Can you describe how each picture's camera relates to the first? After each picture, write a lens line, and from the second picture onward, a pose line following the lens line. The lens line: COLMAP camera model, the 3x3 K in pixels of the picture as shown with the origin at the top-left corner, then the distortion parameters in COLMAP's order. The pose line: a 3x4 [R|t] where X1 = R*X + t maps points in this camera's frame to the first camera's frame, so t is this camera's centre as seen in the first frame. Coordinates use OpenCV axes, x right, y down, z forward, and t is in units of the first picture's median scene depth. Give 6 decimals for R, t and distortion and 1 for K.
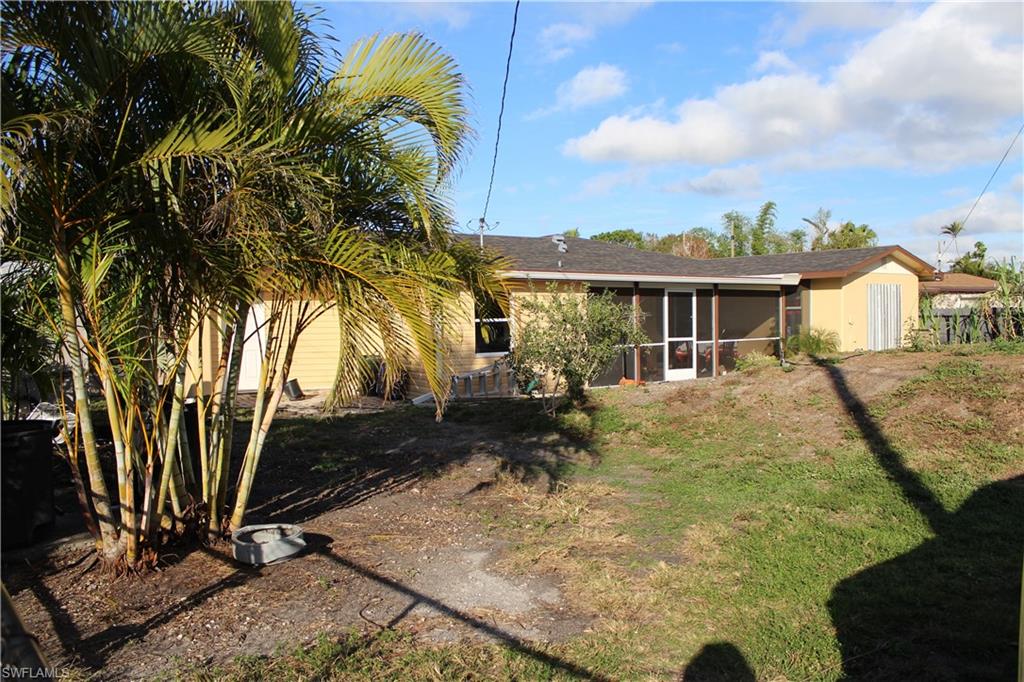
lens RADIAL K [[844.7, 0, 512.0], [0, 844.7, 341.0], [0, 0, 1]] dist [-0.091302, 0.005480]
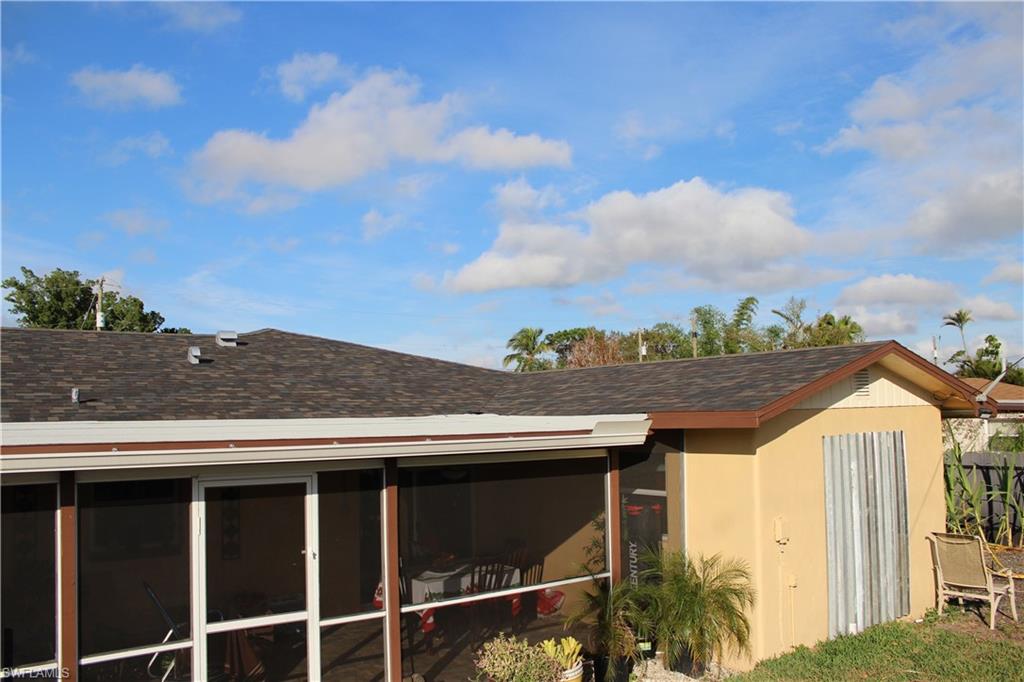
lens RADIAL K [[844.7, 0, 512.0], [0, 844.7, 341.0], [0, 0, 1]] dist [-0.091302, 0.005480]
pose [[0.999950, -0.004625, 0.008819, 0.257092], [0.005627, 0.993096, -0.117168, -0.064631], [-0.008216, 0.117211, 0.993073, 0.558129]]
